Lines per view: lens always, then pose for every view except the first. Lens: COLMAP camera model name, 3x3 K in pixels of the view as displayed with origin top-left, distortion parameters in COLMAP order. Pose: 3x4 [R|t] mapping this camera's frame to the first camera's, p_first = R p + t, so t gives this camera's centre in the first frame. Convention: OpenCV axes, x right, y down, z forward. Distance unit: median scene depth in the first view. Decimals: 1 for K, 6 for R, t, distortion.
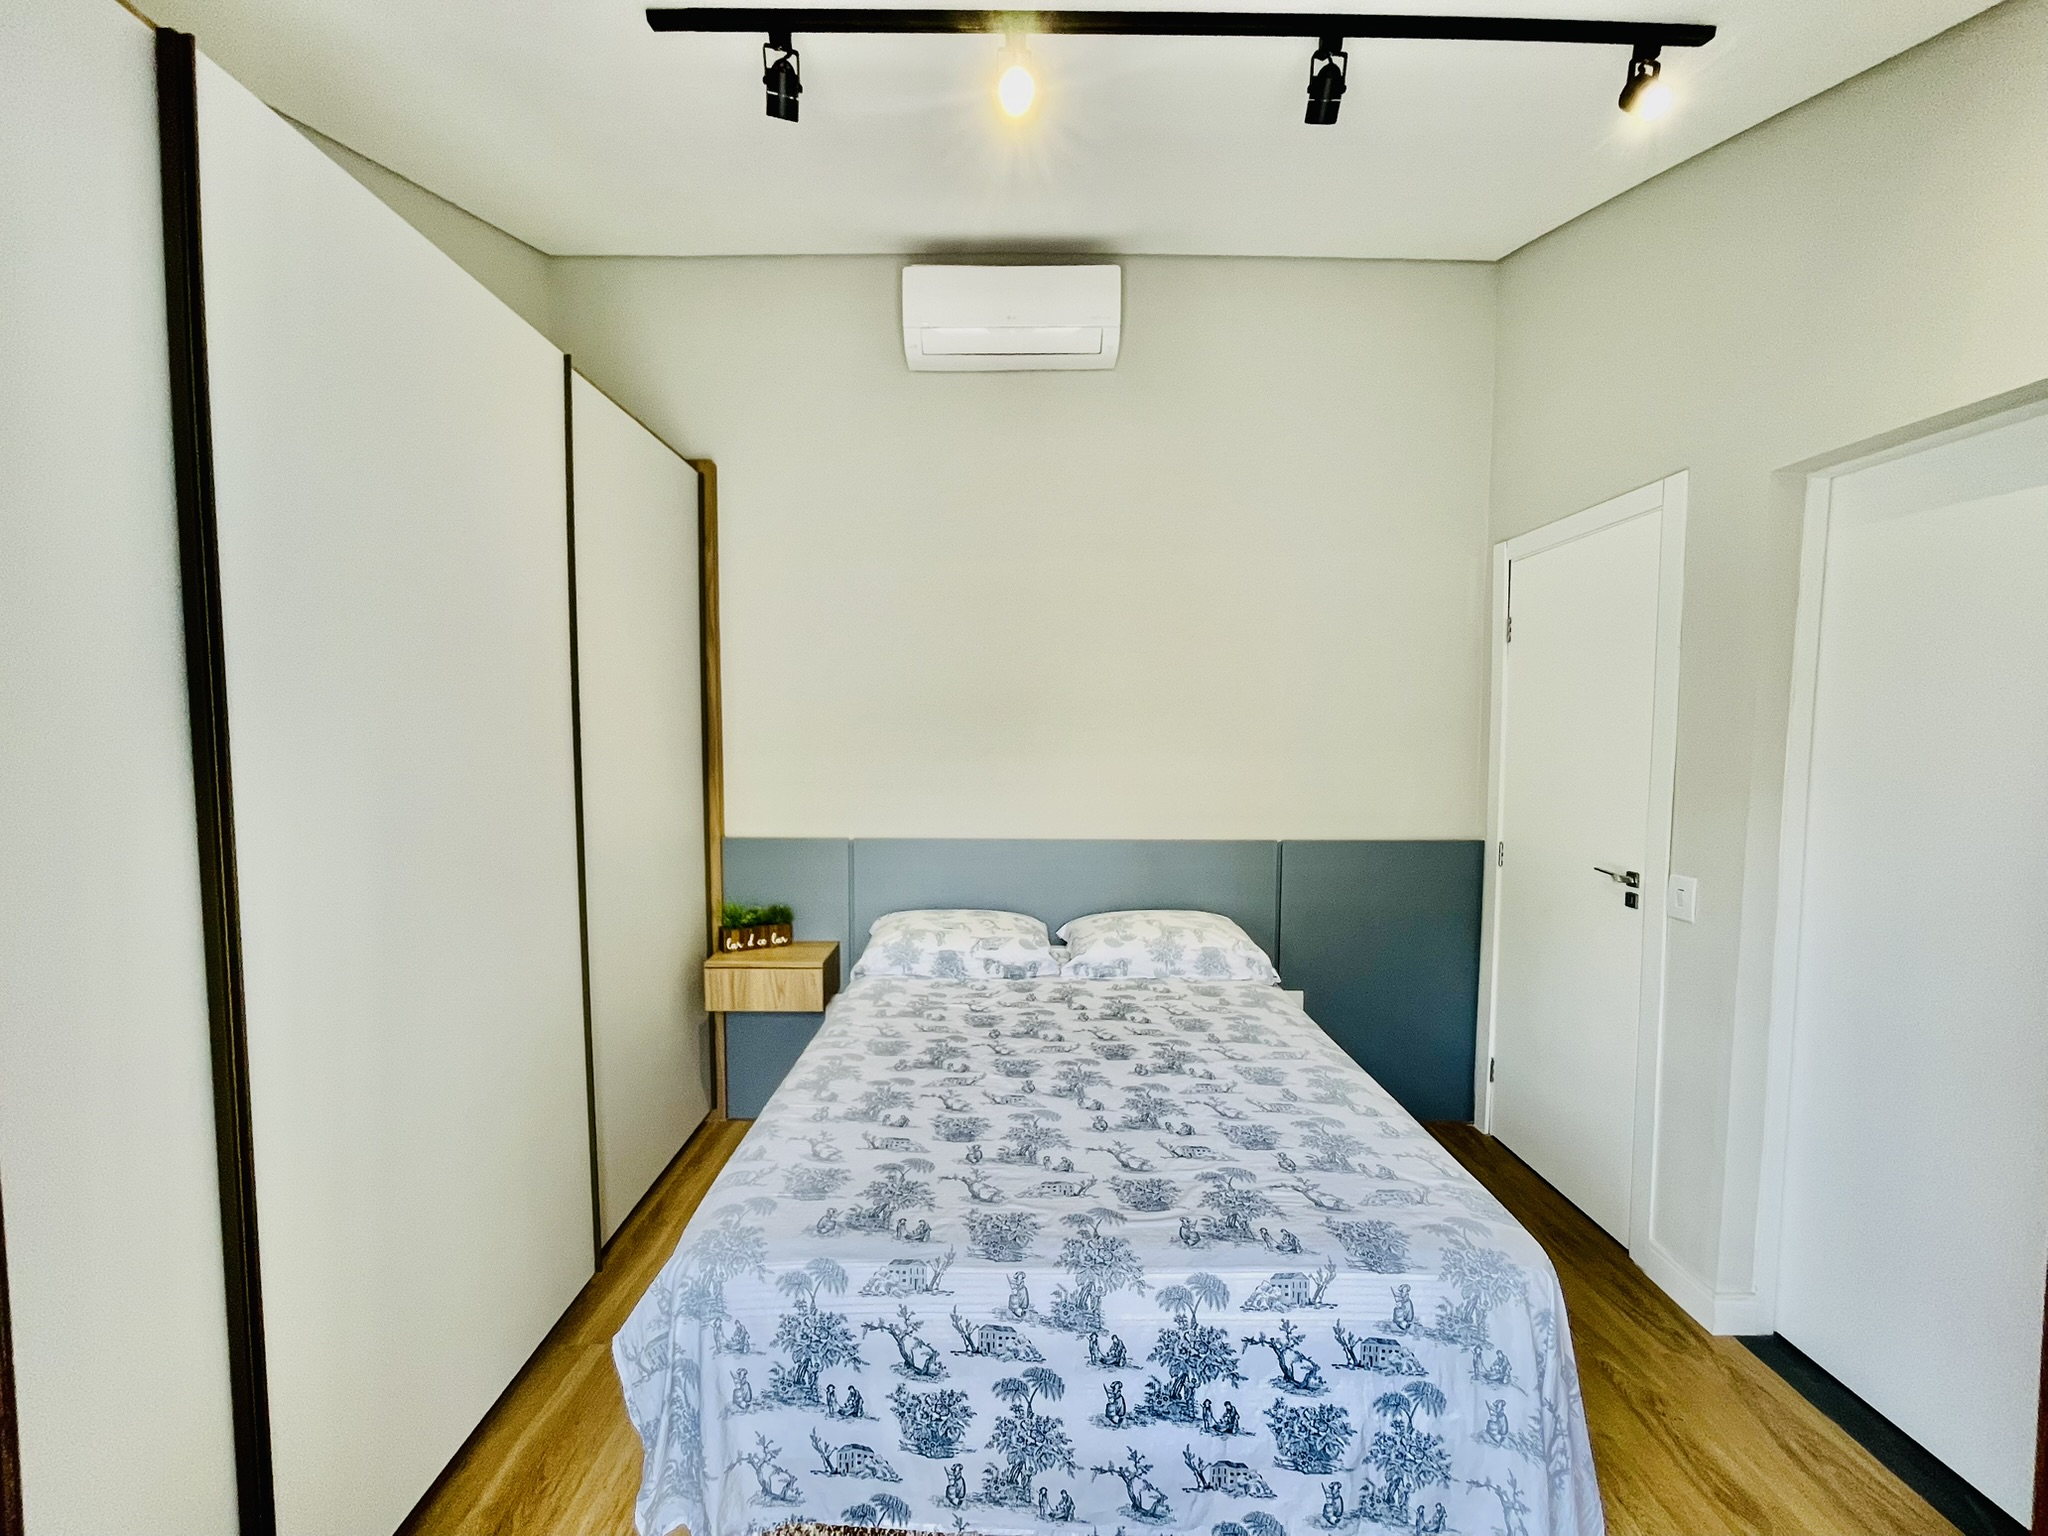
lens RADIAL K [[827.4, 0, 1001.6], [0, 827.4, 768.4], [0, 0, 1]] dist [-0.006112, 0.004060]
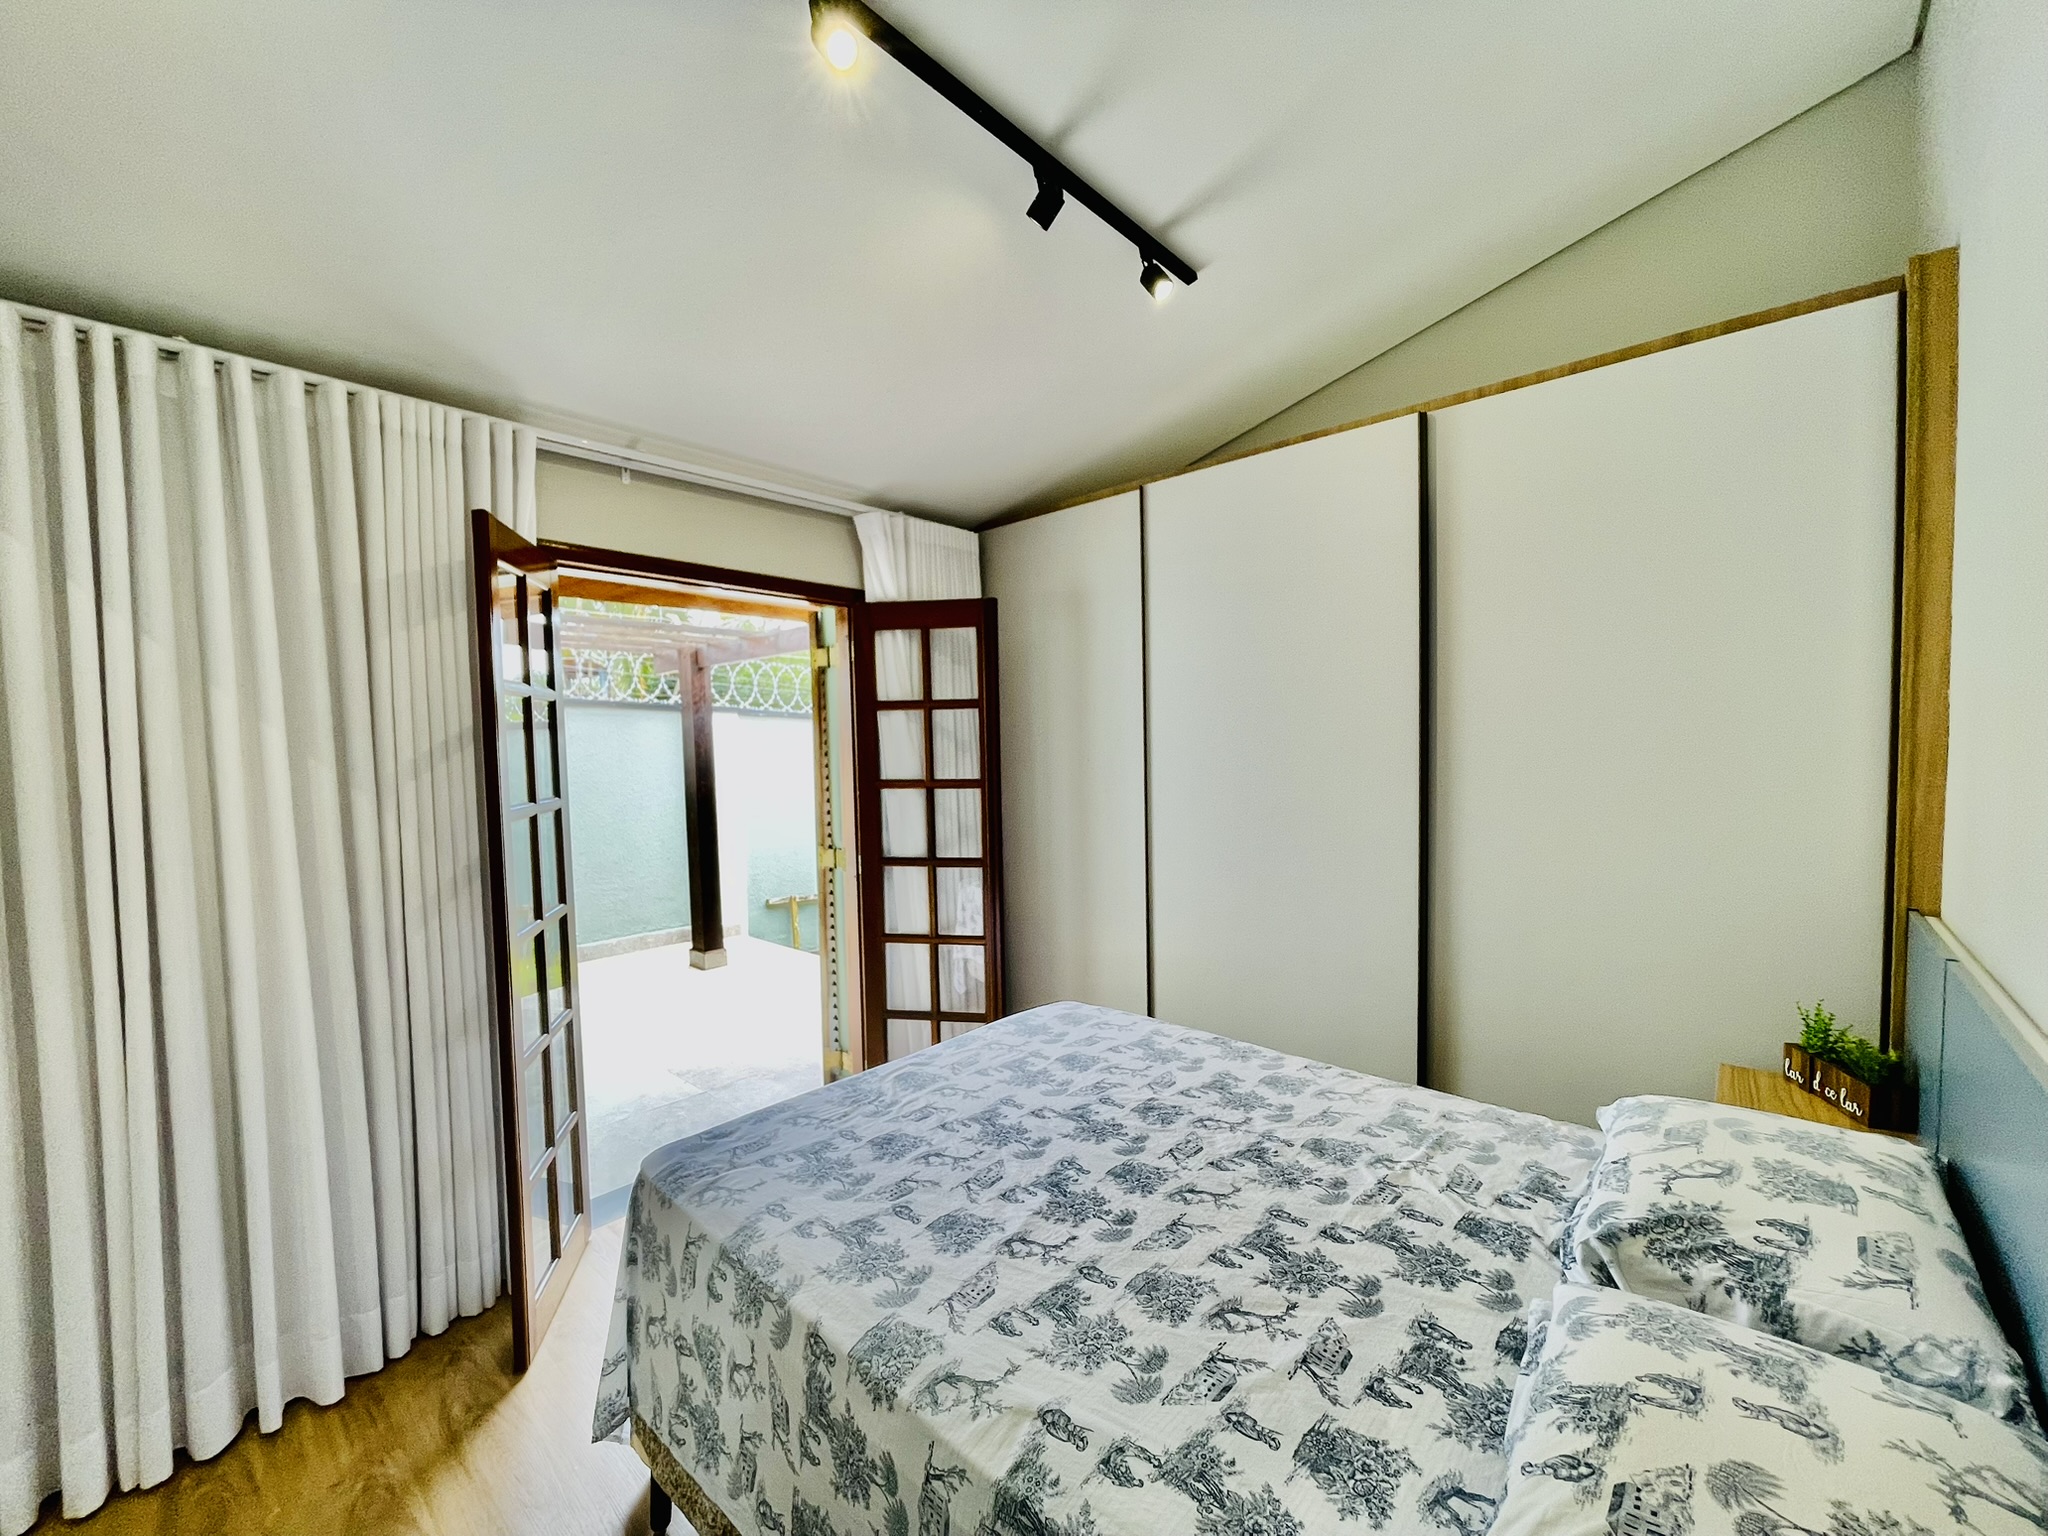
lens RADIAL K [[827.4, 0, 1011.3], [0, 827.4, 765.4], [0, 0, 1]] dist [-0.006112, 0.004060]
pose [[-0.665184, 0.033181, -0.745942, 0.783174], [-0.012291, 0.998390, 0.055370, -0.065687], [0.746578, 0.045999, -0.663705, 1.450628]]
